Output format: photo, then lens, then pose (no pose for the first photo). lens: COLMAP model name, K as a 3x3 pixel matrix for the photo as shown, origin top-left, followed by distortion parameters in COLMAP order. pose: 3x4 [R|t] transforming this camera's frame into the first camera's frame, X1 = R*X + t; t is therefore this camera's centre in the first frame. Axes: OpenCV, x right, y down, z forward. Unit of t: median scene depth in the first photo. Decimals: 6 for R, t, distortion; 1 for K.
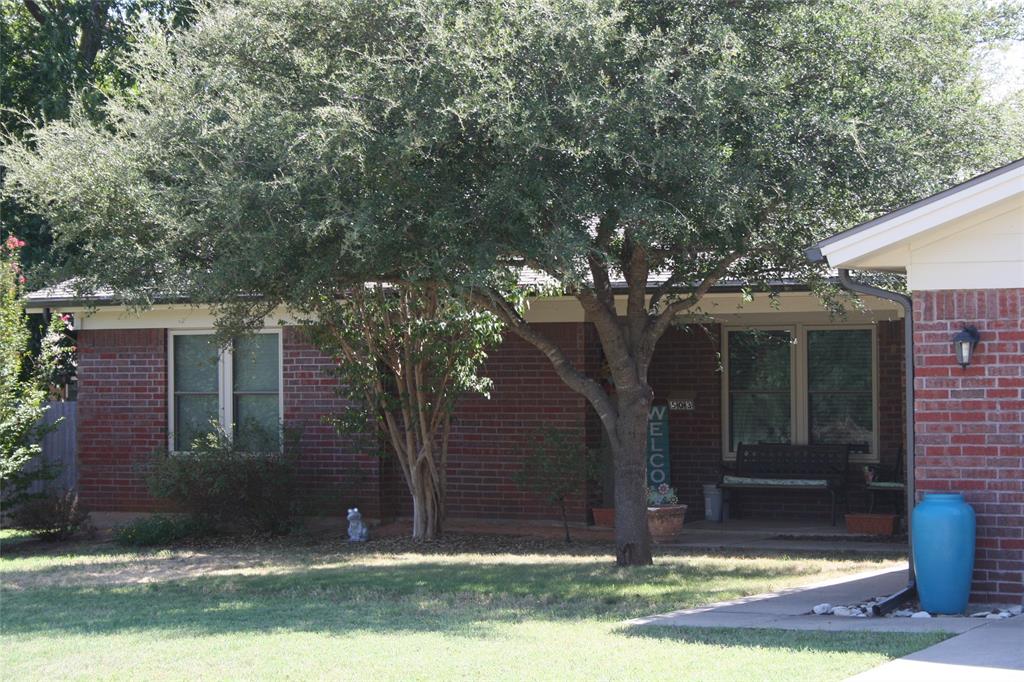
lens RADIAL K [[2529.3, 0, 512.1], [0, 2529.3, 344.7], [0, 0, 1]] dist [0.116846, 0.000000]
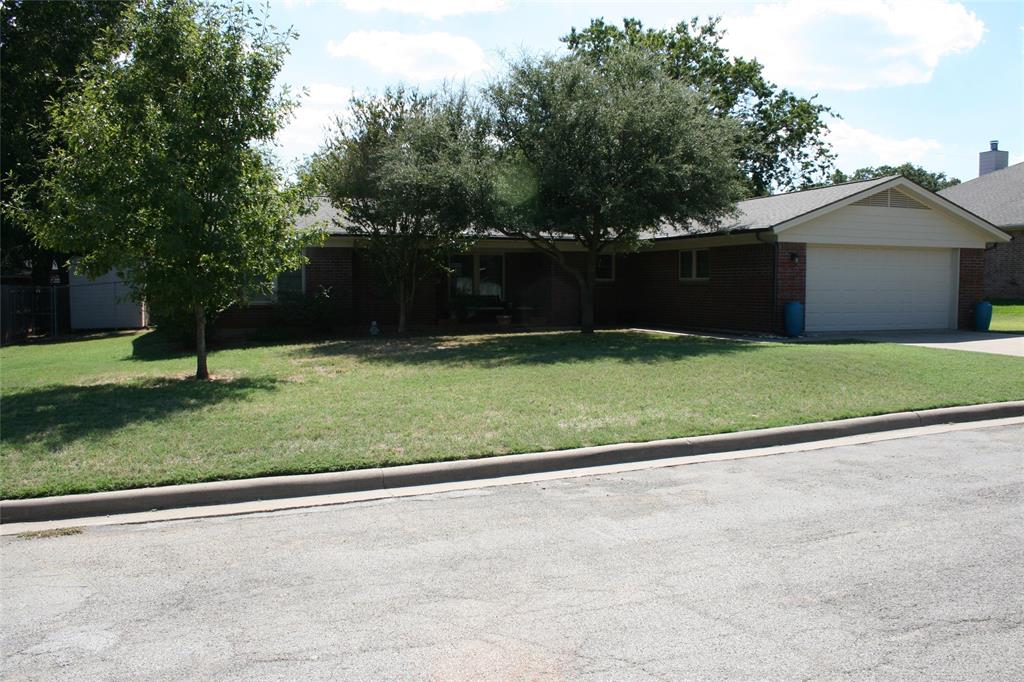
lens RADIAL K [[873.0, 0, 516.6], [0, 873.0, 347.7], [0, 0, 1]] dist [-0.114078, 0.043012]
pose [[0.647198, -0.049080, 0.760741, -0.775013], [-0.012251, 0.997127, 0.074753, 0.030815], [-0.762224, -0.057699, 0.644737, 0.430931]]
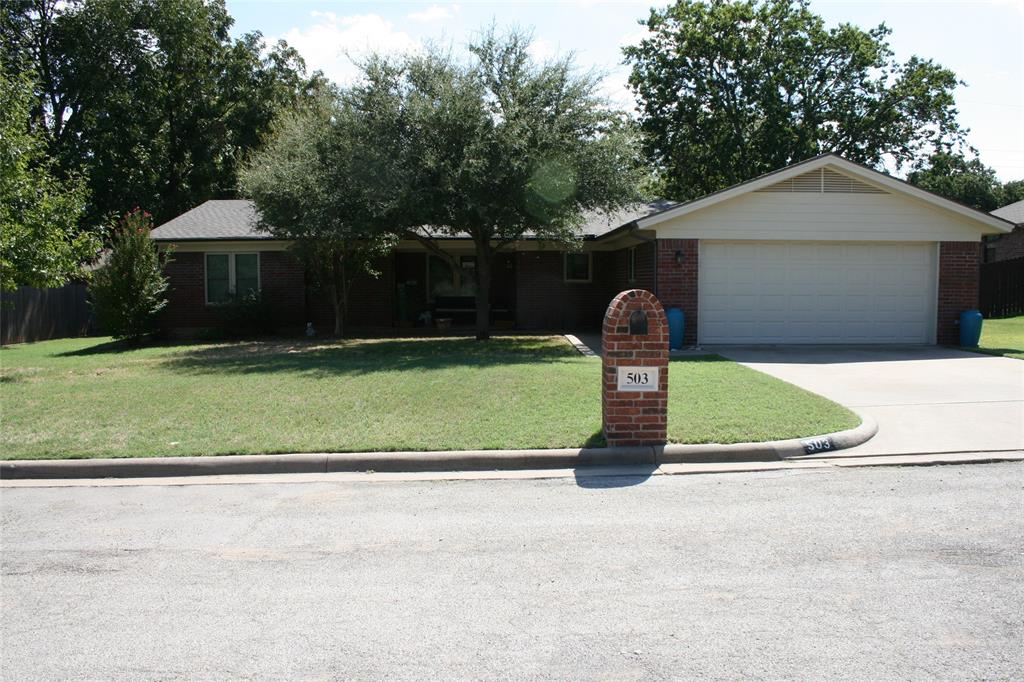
lens RADIAL K [[873.0, 0, 512.4], [0, 873.0, 344.6], [0, 0, 1]] dist [-0.114078, 0.043012]
pose [[0.870271, -0.031951, 0.491535, -0.389572], [-0.009831, 0.996569, 0.082186, 0.015989], [-0.492475, -0.076356, 0.866971, 0.181949]]
